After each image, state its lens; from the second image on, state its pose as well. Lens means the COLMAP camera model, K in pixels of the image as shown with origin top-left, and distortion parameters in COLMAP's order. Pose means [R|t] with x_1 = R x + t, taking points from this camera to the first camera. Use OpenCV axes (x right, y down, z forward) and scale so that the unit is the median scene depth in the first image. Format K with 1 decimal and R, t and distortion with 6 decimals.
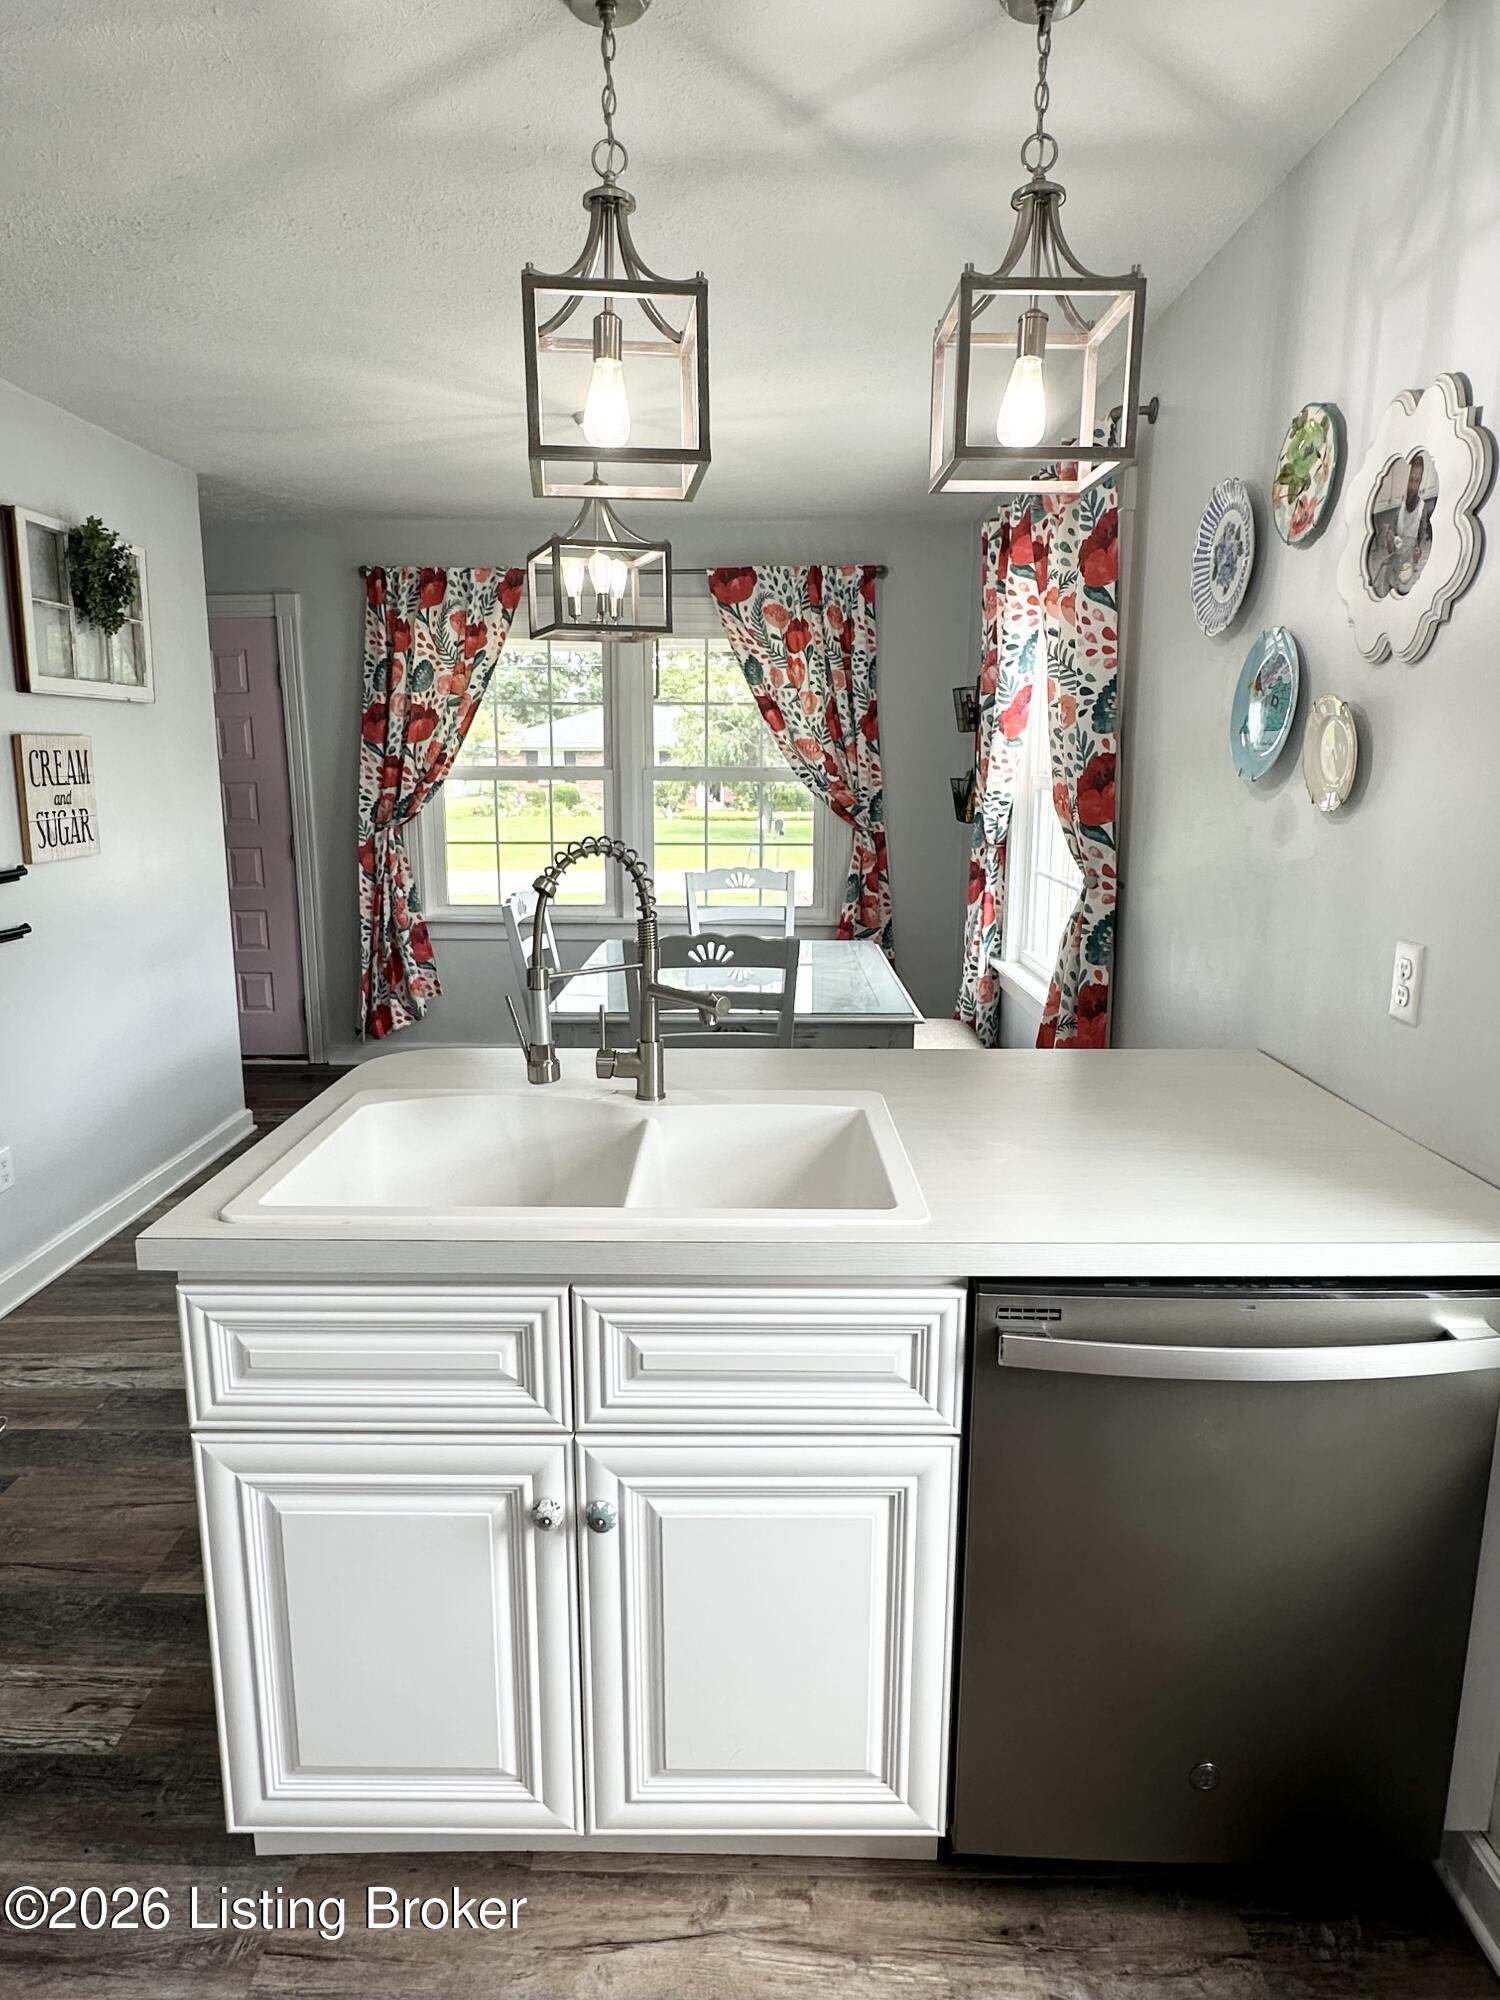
lens RADIAL K [[1208.5, 0, 759.3], [0, 1208.5, 999.9], [0, 0, 1]] dist [0.006204, 0.000369]
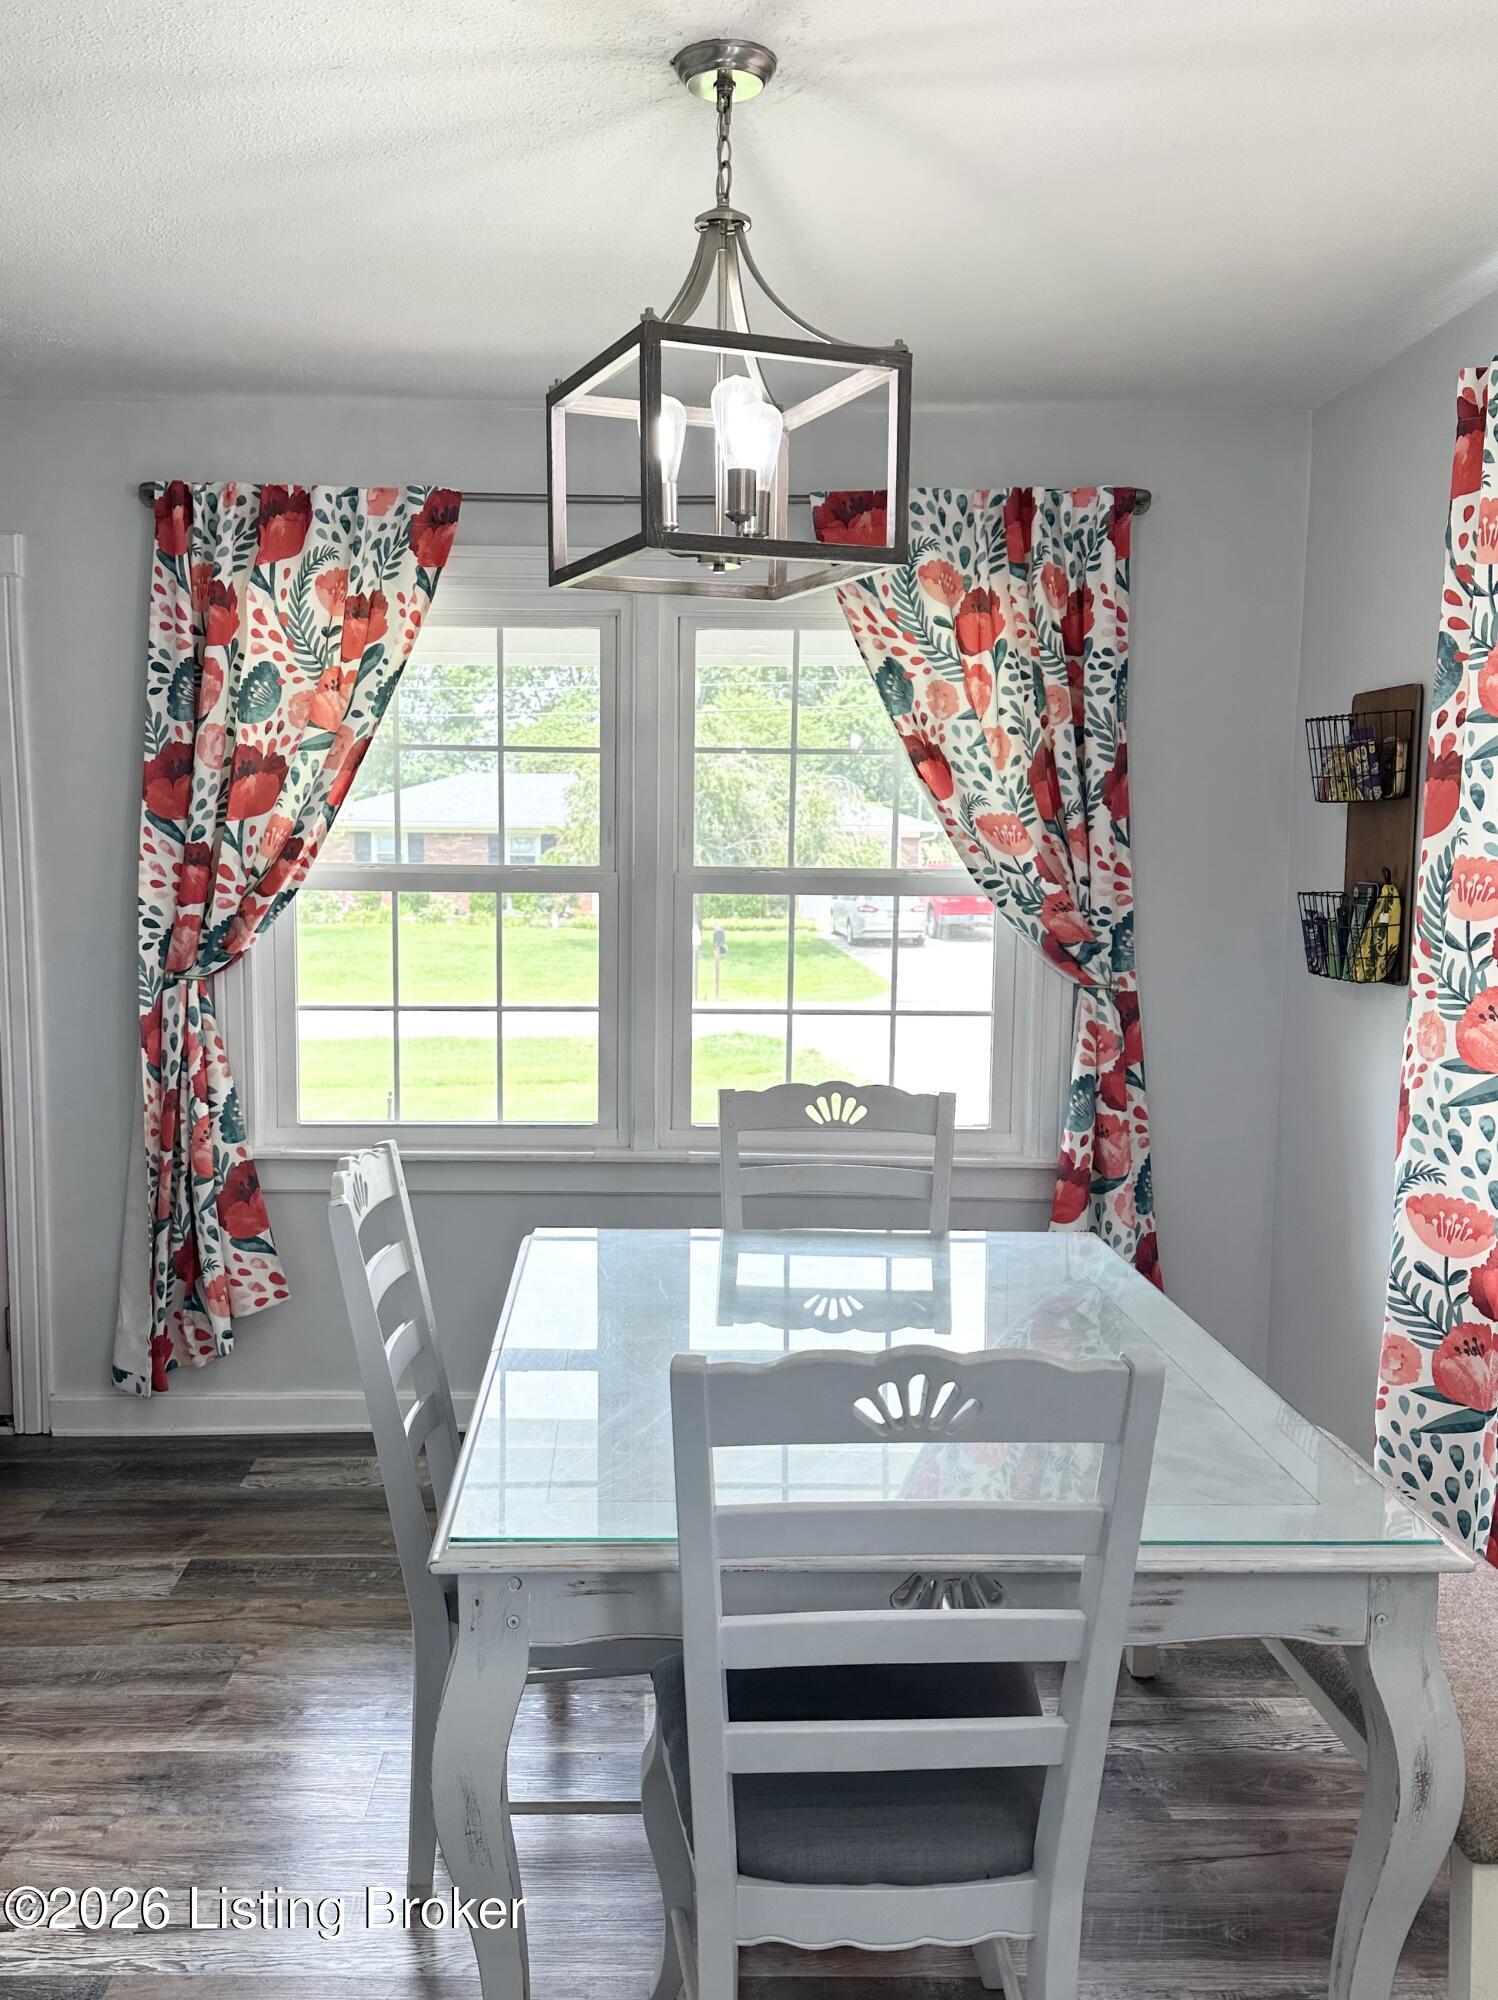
lens RADIAL K [[1425.4, 0, 746.6], [0, 1425.4, 995.0], [0, 0, 1]] dist [0.010861, -0.022267]
pose [[0.999825, 0.007426, -0.017153, -0.058050], [-0.009032, 0.995387, -0.095512, -0.081046], [0.016365, 0.095651, 0.995280, 0.402329]]
